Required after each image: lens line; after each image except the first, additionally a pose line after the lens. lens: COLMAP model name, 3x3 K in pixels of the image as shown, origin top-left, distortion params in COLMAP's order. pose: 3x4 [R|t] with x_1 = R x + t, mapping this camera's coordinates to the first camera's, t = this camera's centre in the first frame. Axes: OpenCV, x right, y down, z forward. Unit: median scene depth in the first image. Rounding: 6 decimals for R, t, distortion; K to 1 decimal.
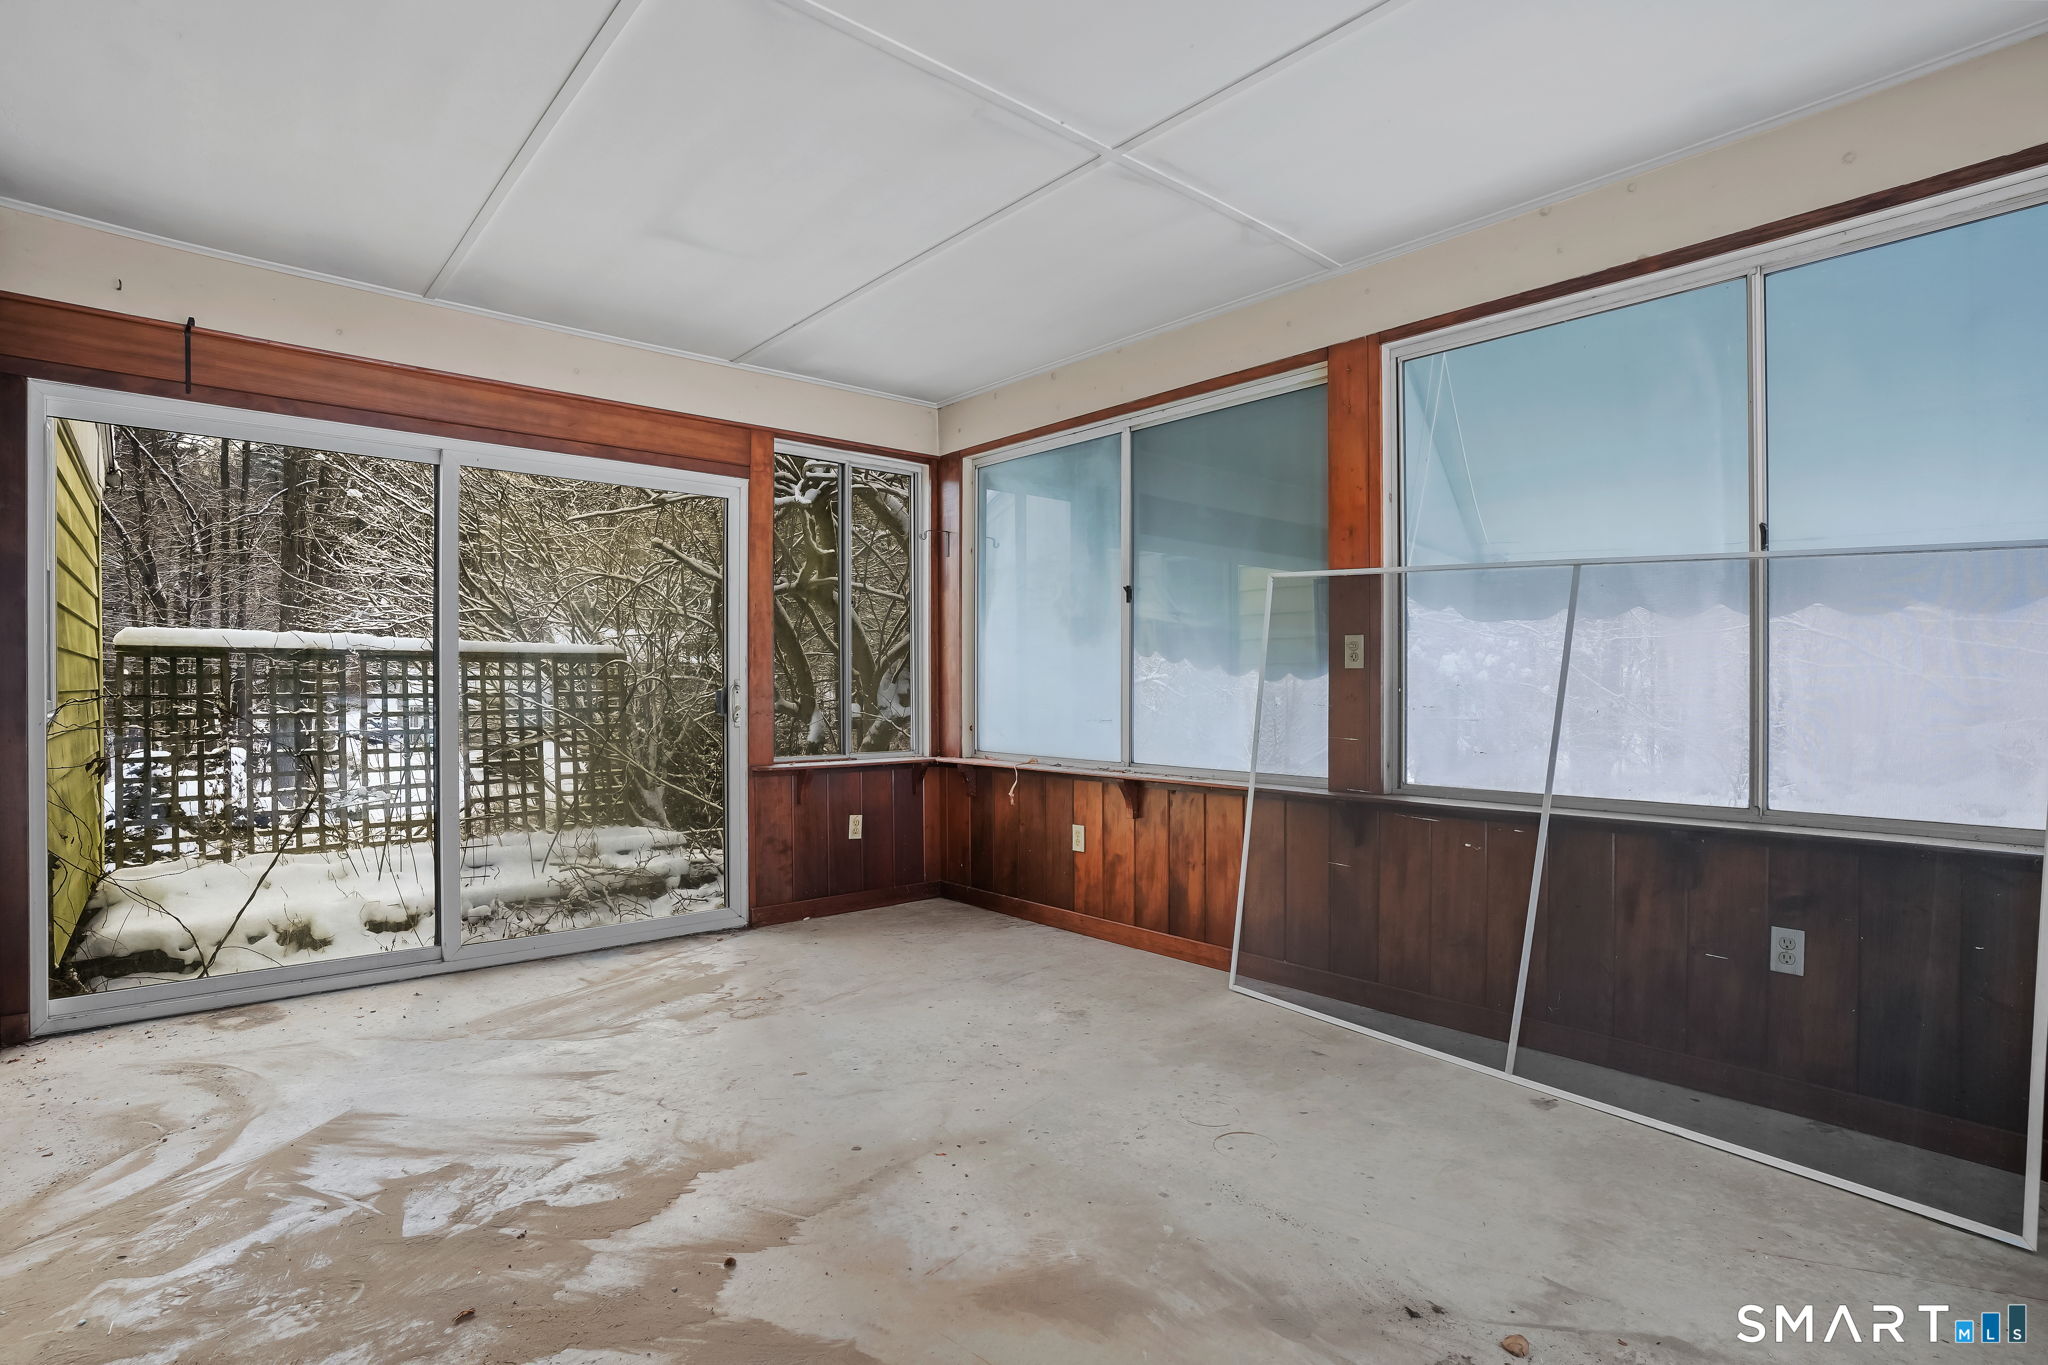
lens RADIAL K [[978.1, 0, 1010.5], [0, 978.1, 693.5], [0, 0, 1]] dist [-0.057199, 0.000382]
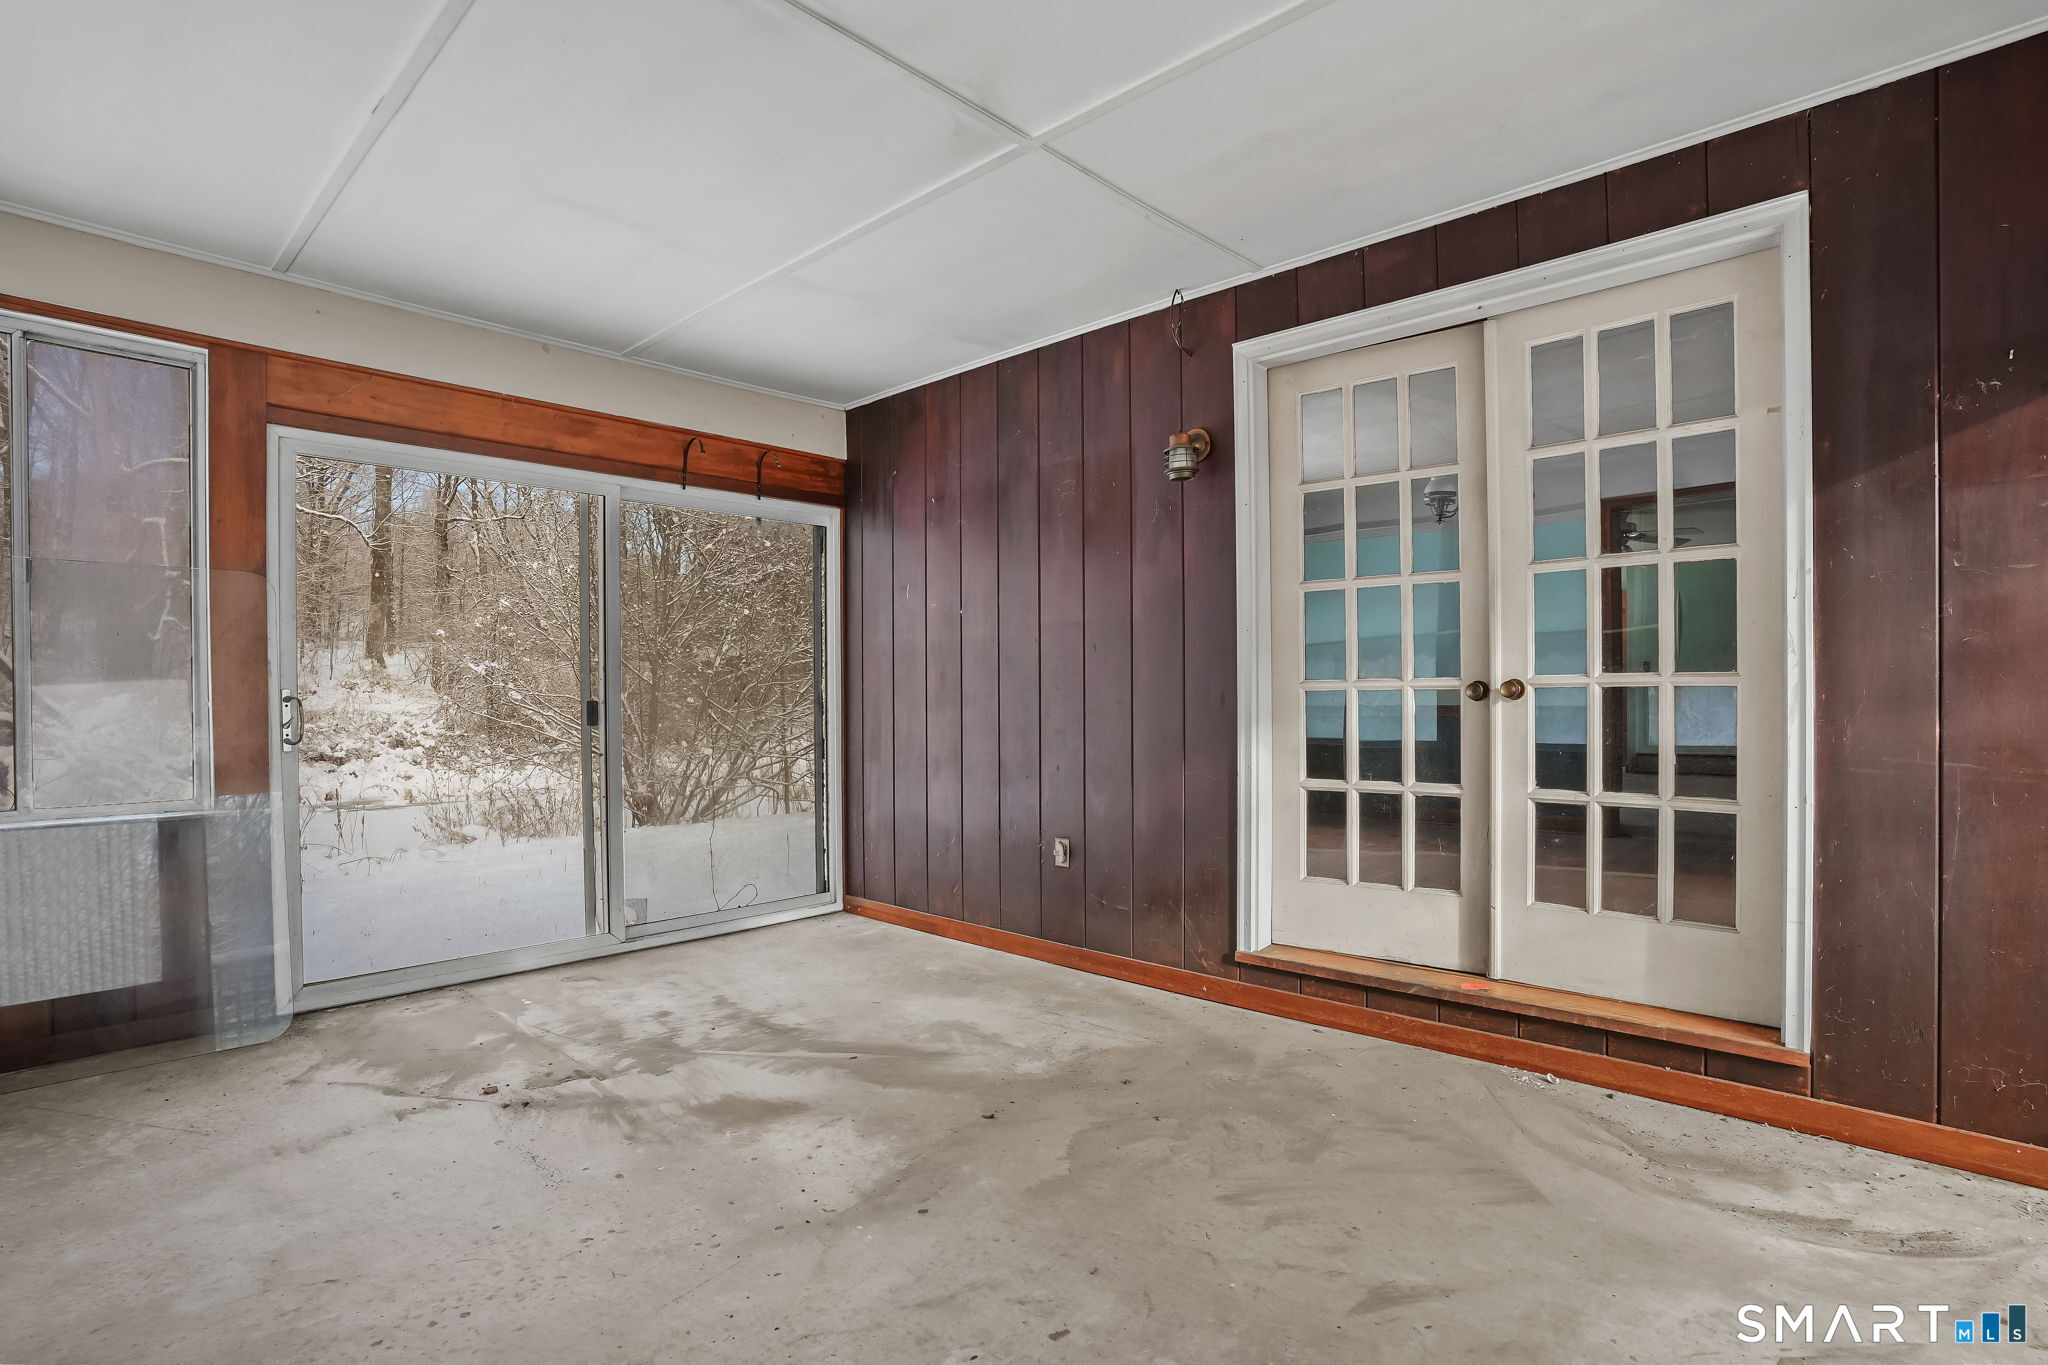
lens RADIAL K [[978.1, 0, 1010.5], [0, 978.1, 693.5], [0, 0, 1]] dist [-0.057199, 0.000382]
pose [[-0.994973, 0.003382, -0.100087, -0.167105], [0.002666, 0.999970, 0.007293, -0.020564], [0.100109, 0.006989, -0.994952, 2.082816]]
